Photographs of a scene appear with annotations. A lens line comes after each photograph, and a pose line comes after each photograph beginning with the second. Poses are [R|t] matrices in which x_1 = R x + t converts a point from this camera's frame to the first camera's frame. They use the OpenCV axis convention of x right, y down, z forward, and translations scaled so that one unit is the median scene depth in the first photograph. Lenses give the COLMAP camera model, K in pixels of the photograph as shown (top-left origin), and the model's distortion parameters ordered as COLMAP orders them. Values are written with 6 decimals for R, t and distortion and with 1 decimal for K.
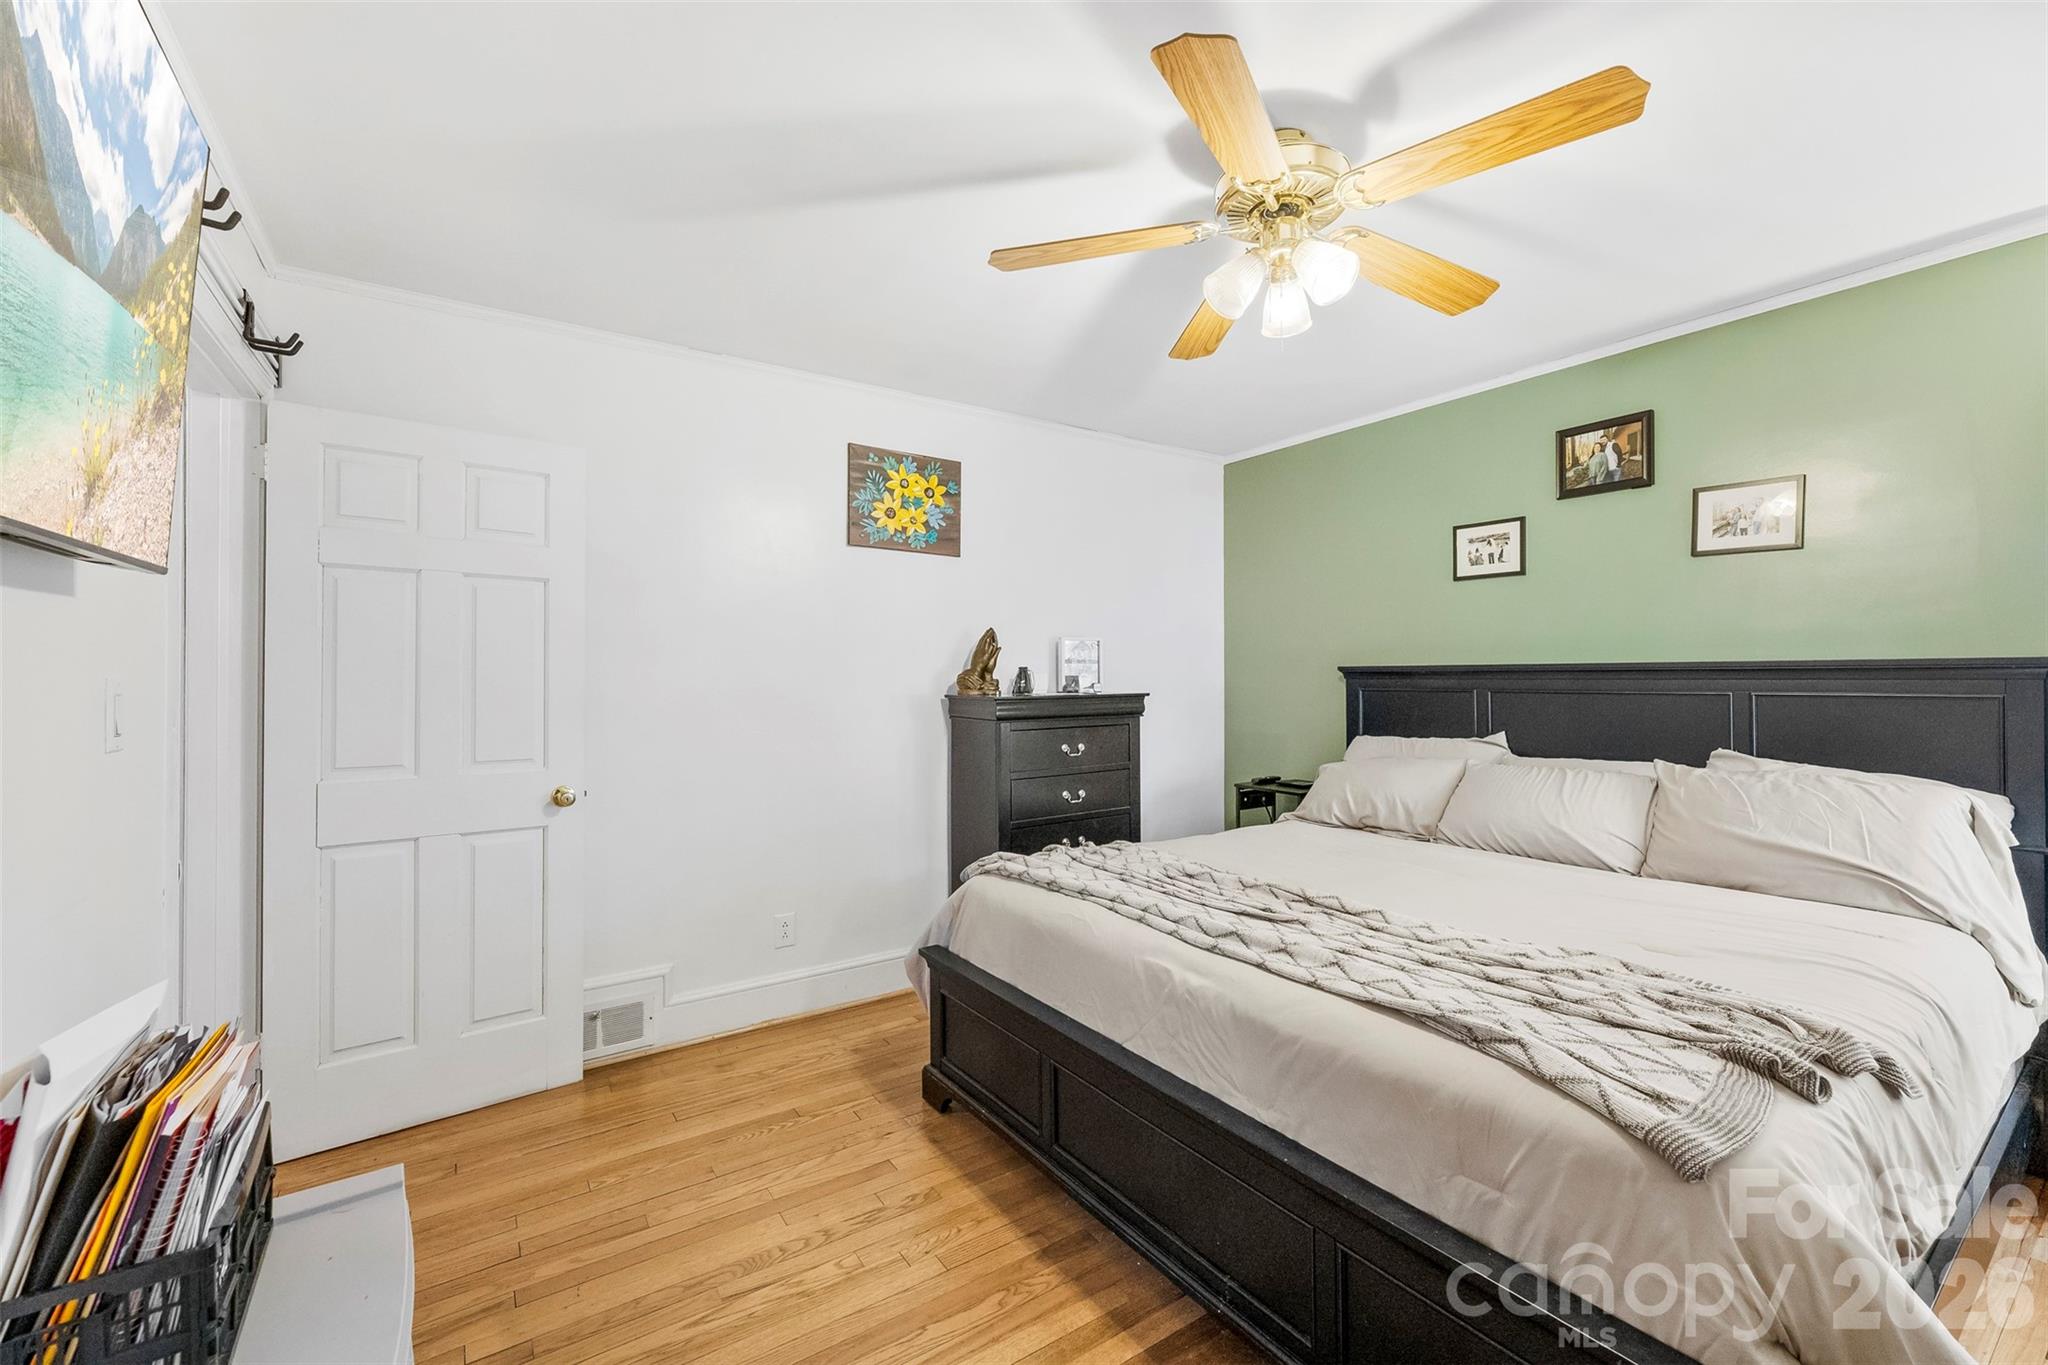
lens RADIAL K [[823.8, 0, 1018.4], [0, 823.8, 674.7], [0, 0, 1]] dist [0.002124, 0.000208]
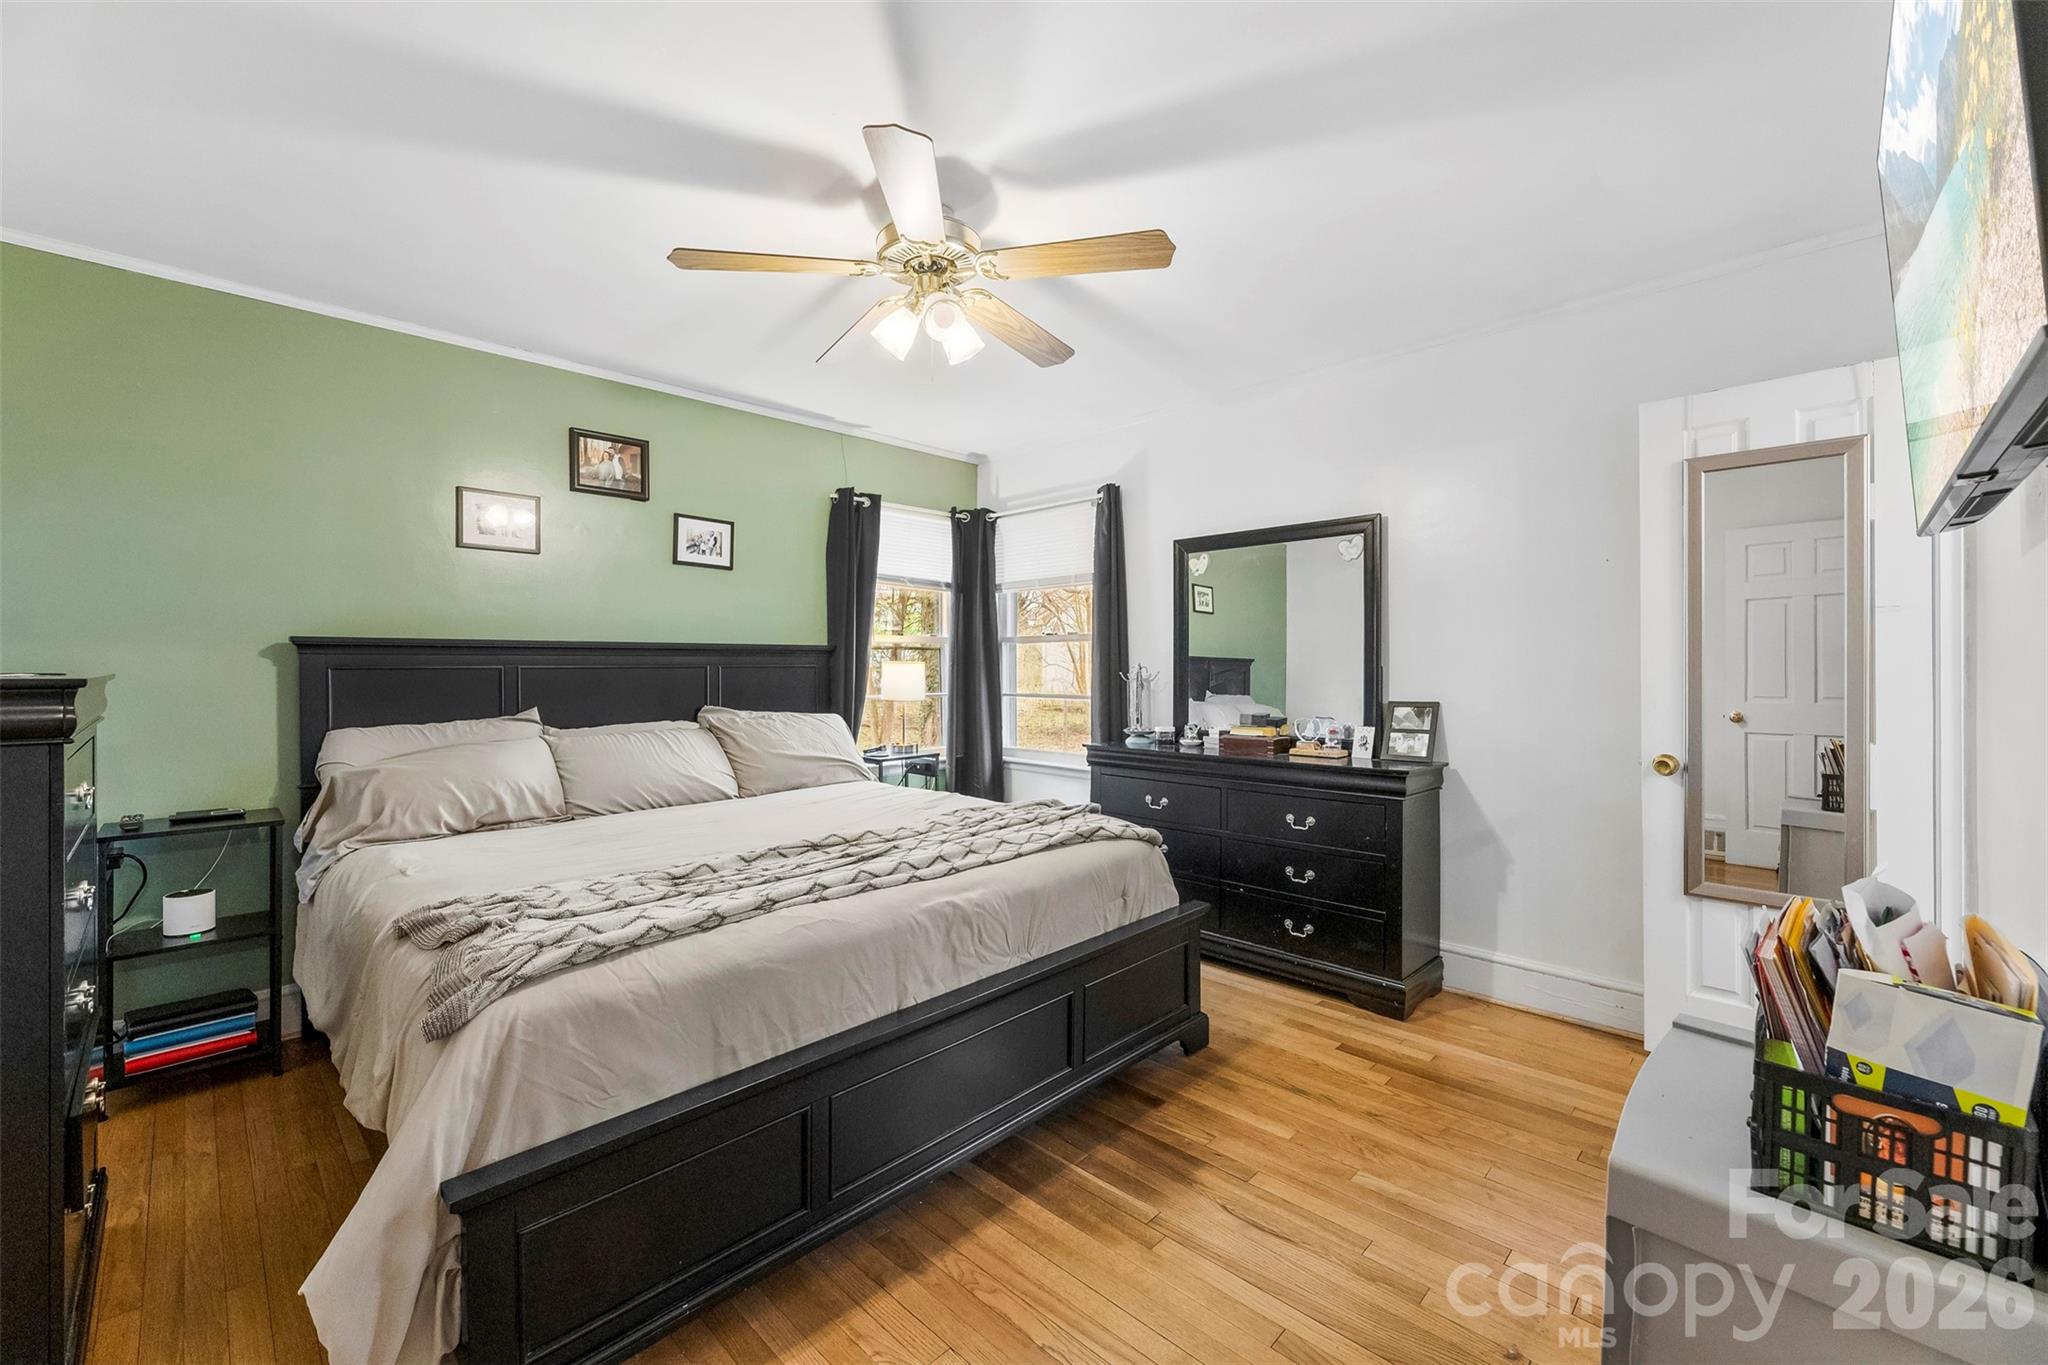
lens RADIAL K [[823.8, 0, 1018.4], [0, 823.8, 674.7], [0, 0, 1]] dist [0.002124, 0.000208]
pose [[-0.193055, -0.007419, 0.981160, -0.595258], [0.001805, 0.999967, 0.007917, 0.025871], [-0.981186, 0.003300, -0.193035, 0.716209]]
